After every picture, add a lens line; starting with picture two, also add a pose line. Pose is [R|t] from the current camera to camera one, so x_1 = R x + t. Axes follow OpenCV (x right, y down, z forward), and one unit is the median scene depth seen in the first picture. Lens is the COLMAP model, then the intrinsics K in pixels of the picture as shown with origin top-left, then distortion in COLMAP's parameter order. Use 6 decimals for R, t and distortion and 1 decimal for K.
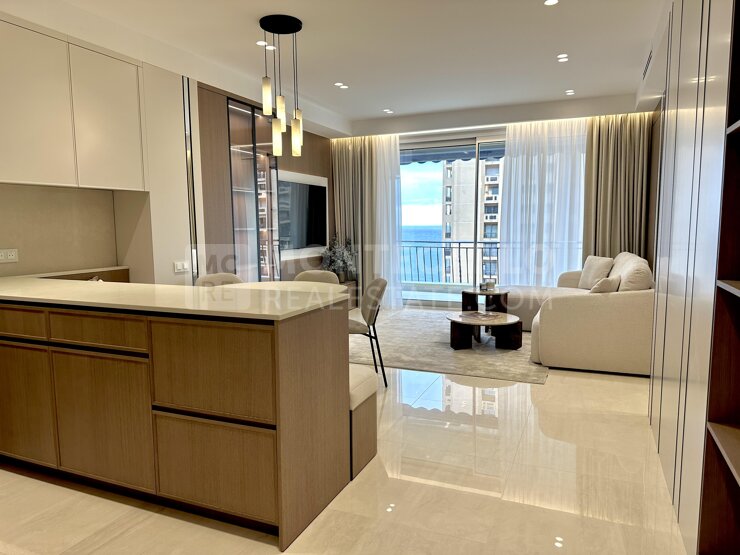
lens RADIAL K [[513.6, 0, 370.0], [0, 513.6, 277.5], [0, 0, 1]] dist [0.076822, -0.097478]
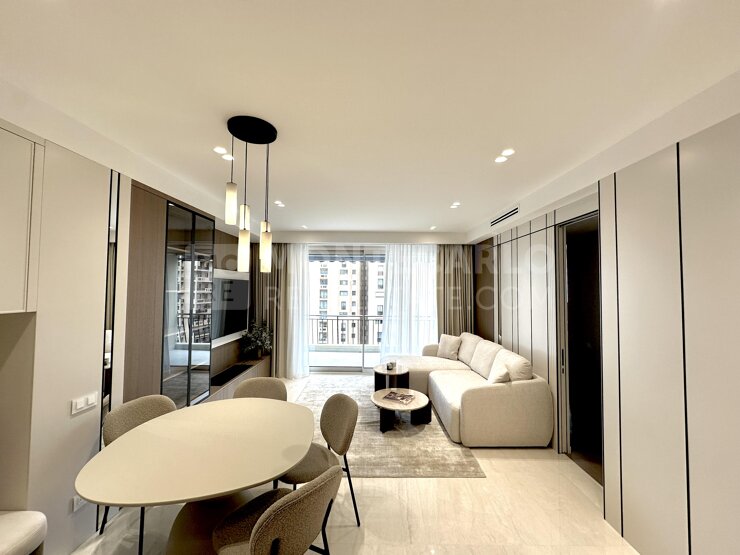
lens RADIAL K [[293.2, 0, 370.0], [0, 293.2, 277.5], [0, 0, 1]] dist [-0.000912, 0.000113]
pose [[0.922589, 0.030526, 0.384575, -0.135963], [0.024559, 0.990195, -0.137515, -0.123995], [-0.385002, 0.136314, 0.912793, 0.386987]]
